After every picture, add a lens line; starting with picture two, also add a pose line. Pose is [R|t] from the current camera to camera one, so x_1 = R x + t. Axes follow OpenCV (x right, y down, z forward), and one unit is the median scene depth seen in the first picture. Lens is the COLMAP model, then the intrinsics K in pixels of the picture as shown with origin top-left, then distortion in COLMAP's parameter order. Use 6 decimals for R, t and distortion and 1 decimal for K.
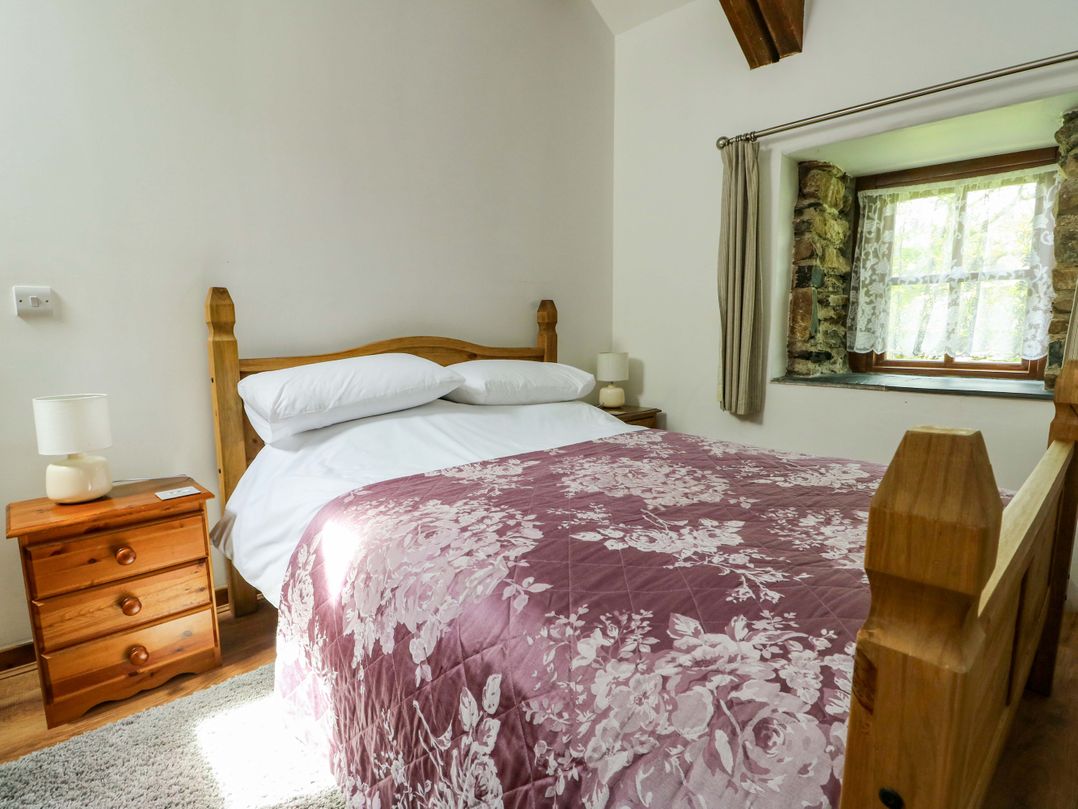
lens RADIAL K [[583.4, 0, 537.0], [0, 583.4, 403.6], [0, 0, 1]] dist [-0.000897, -0.014939]
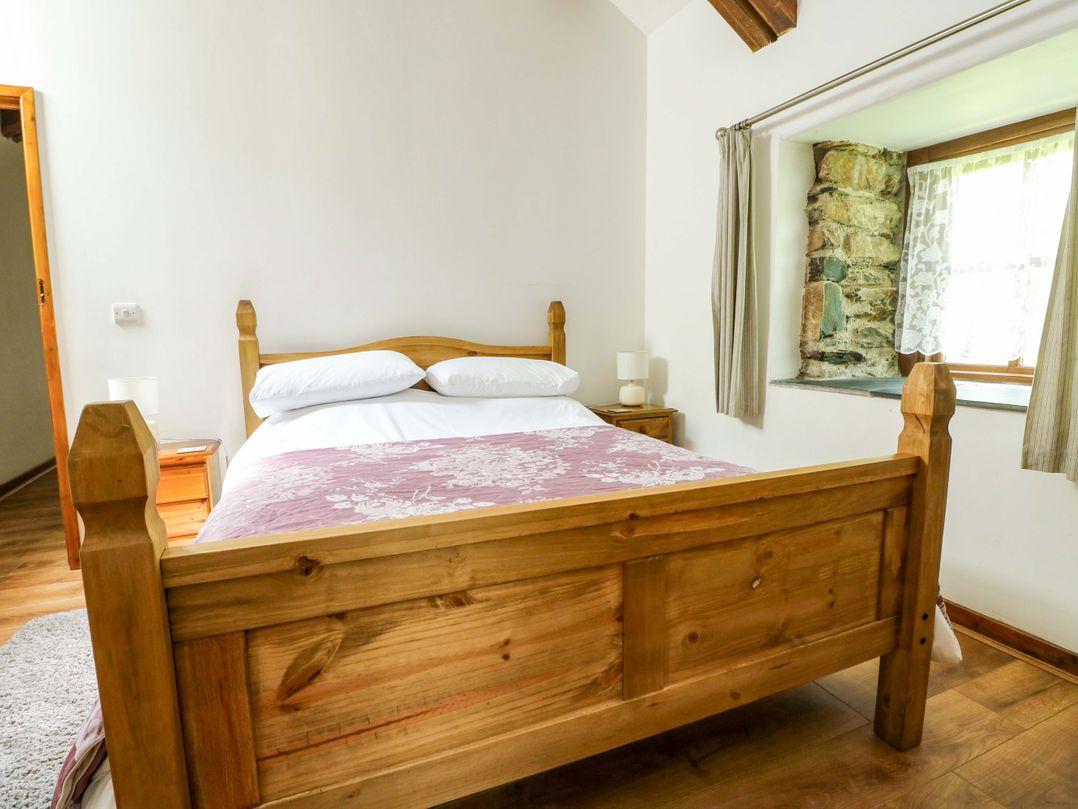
lens RADIAL K [[583.4, 0, 537.0], [0, 583.4, 403.6], [0, 0, 1]] dist [-0.000897, -0.014939]
pose [[0.933957, 0.039084, -0.355241, 0.386128], [-0.037841, 0.999229, 0.010451, -0.001255], [0.355376, 0.003682, 0.934716, -0.005789]]
